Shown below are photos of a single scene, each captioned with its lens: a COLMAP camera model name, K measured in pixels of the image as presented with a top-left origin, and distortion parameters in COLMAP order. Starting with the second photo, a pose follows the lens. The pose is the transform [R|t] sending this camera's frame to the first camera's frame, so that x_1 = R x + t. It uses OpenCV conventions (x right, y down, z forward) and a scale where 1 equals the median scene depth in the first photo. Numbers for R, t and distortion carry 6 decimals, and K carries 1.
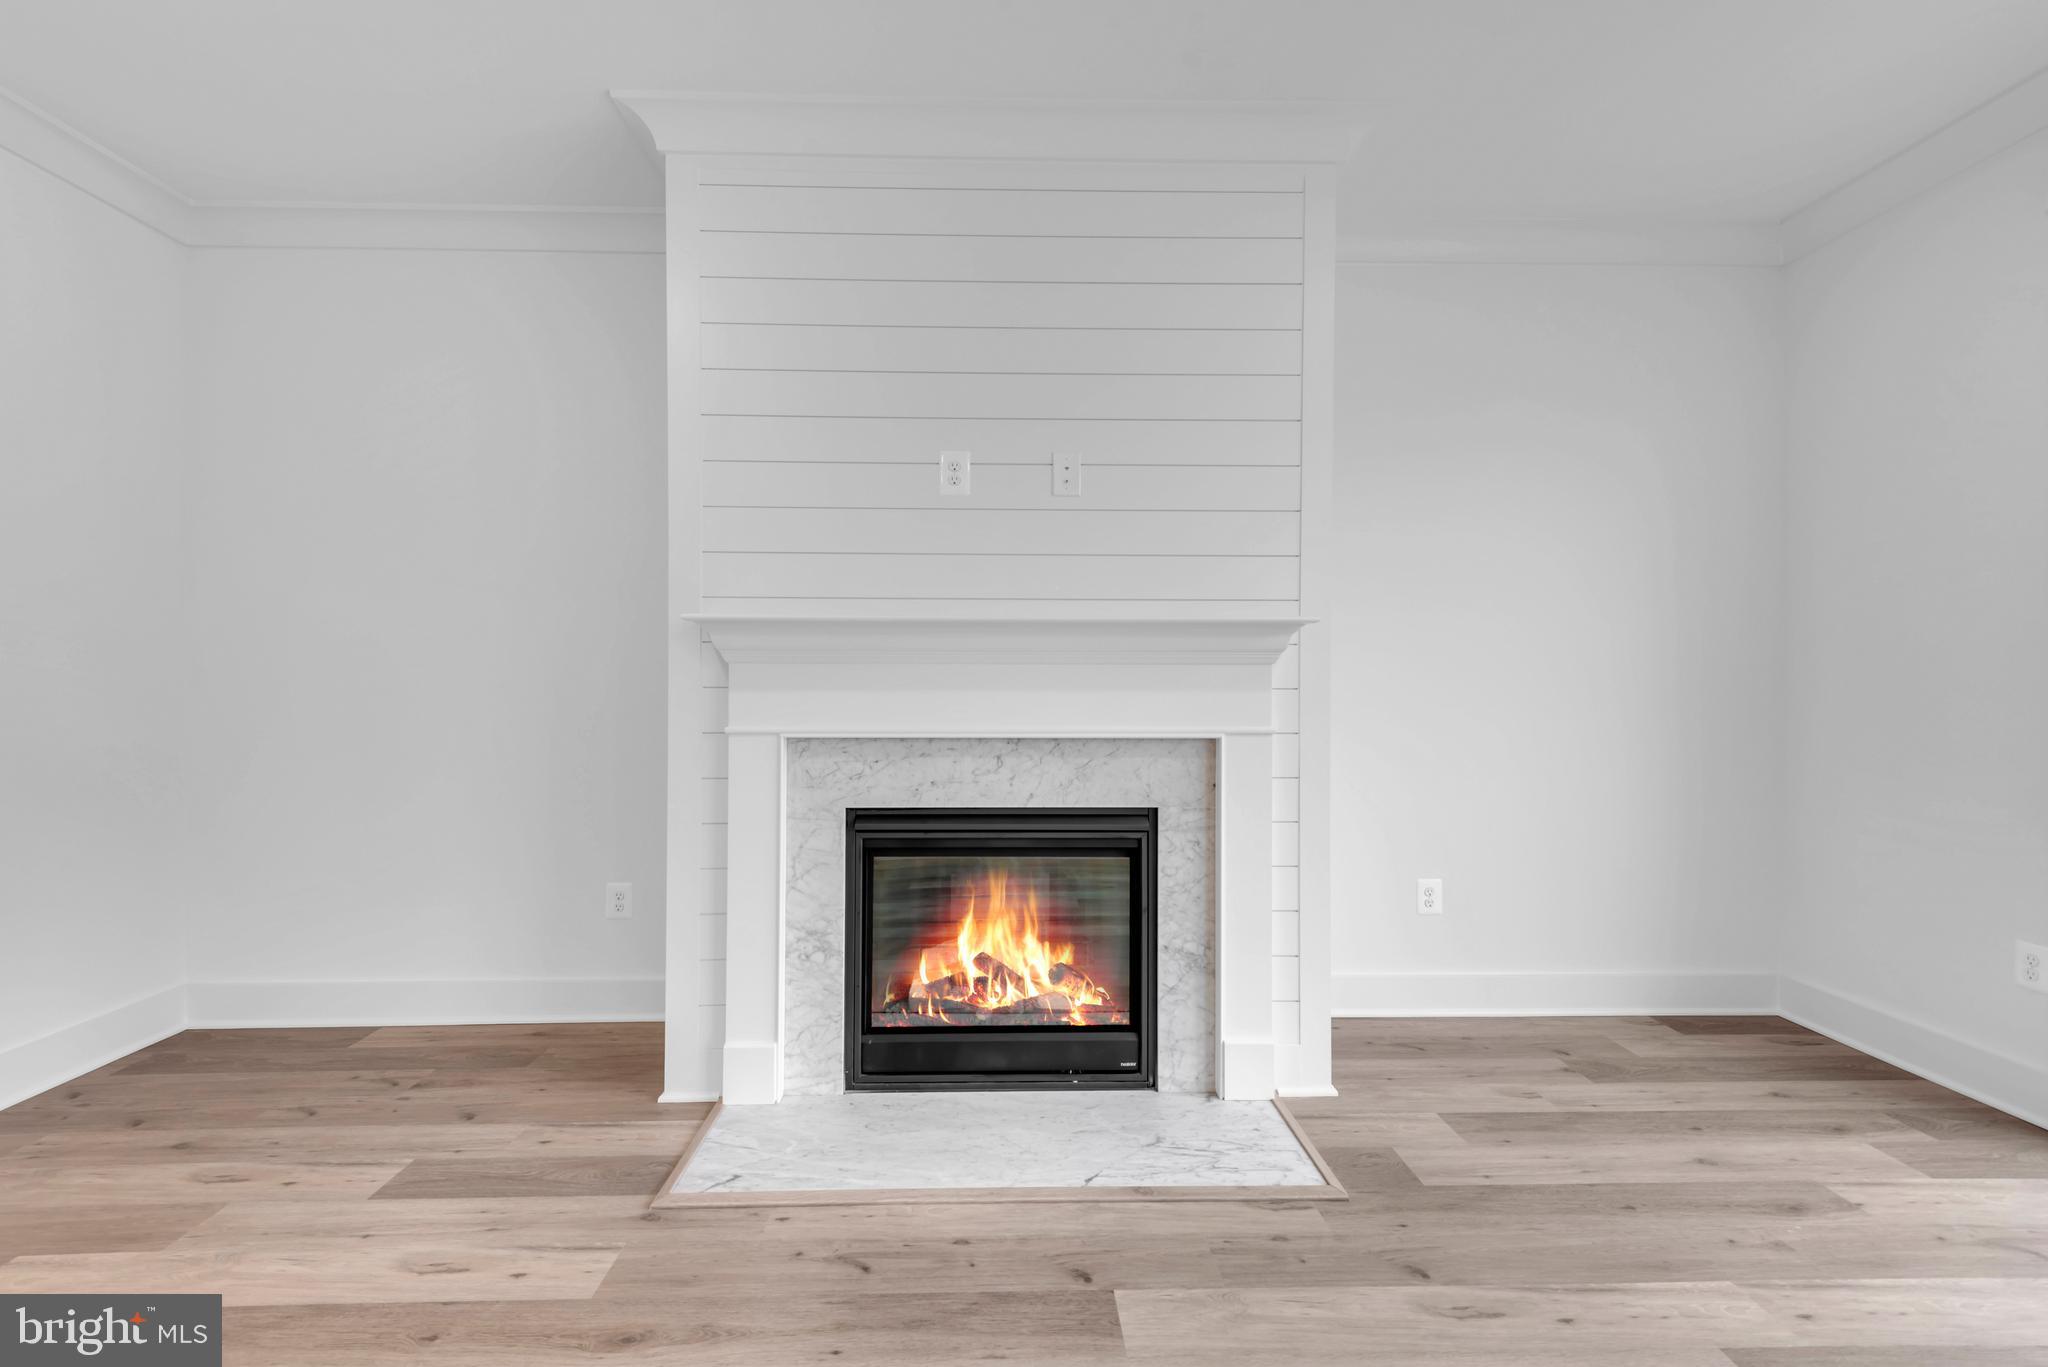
lens RADIAL K [[916.8, 0, 1004.2], [0, 916.8, 668.9], [0, 0, 1]] dist [0.014878, -0.000868]
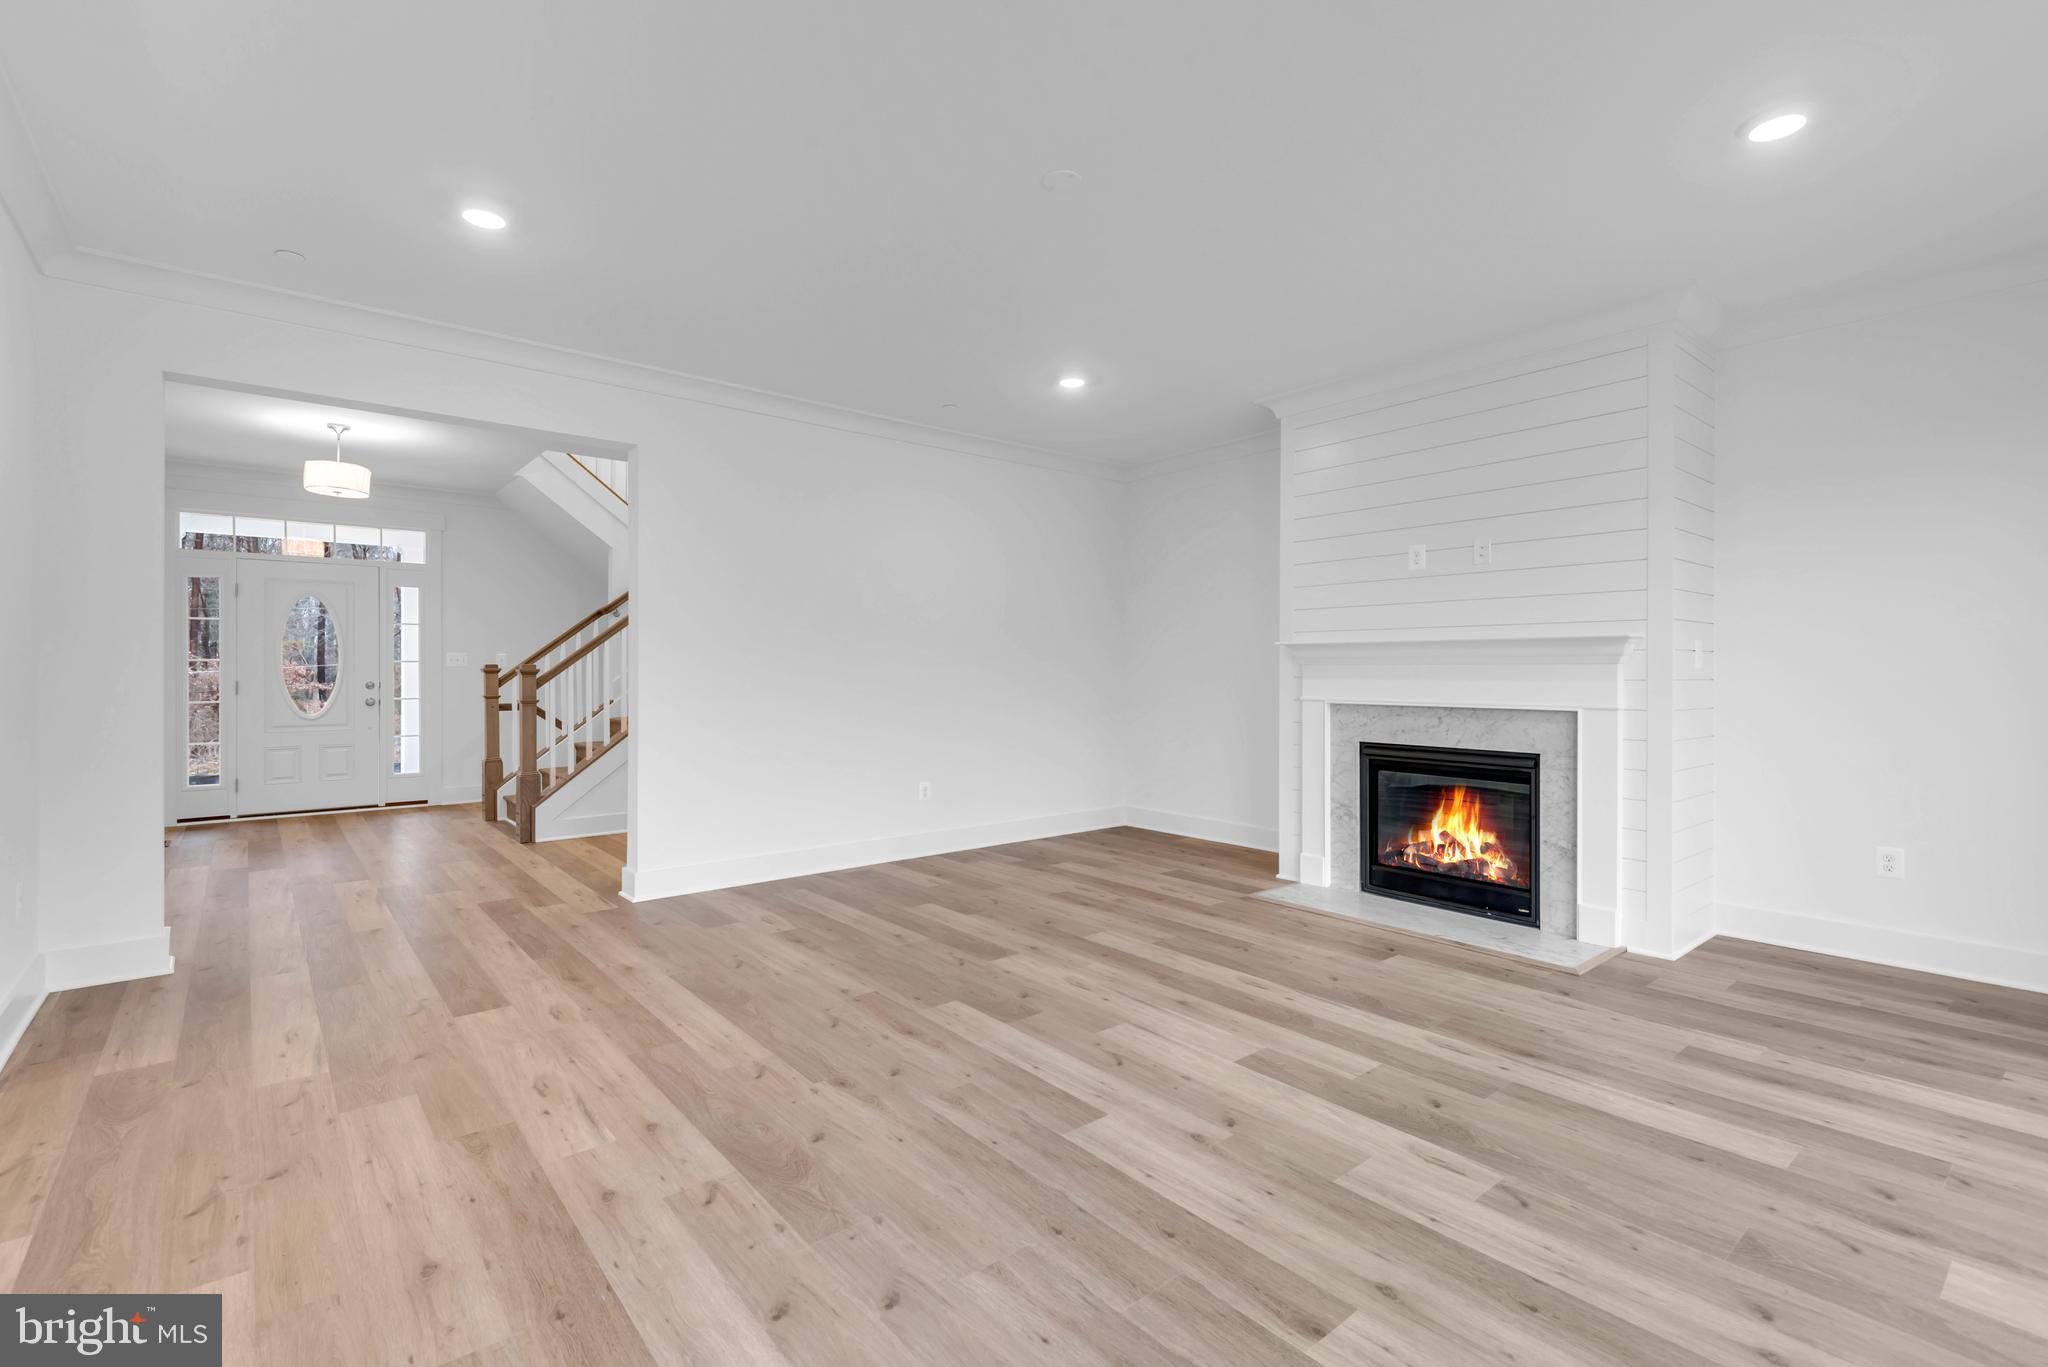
lens RADIAL K [[916.8, 0, 1025.1], [0, 916.8, 674.8], [0, 0, 1]] dist [0.014878, -0.000868]
pose [[0.623637, 0.002925, -0.781709, 0.870648], [0.010630, 0.999869, 0.012222, -0.016217], [0.781642, -0.015932, 0.623524, -0.710180]]
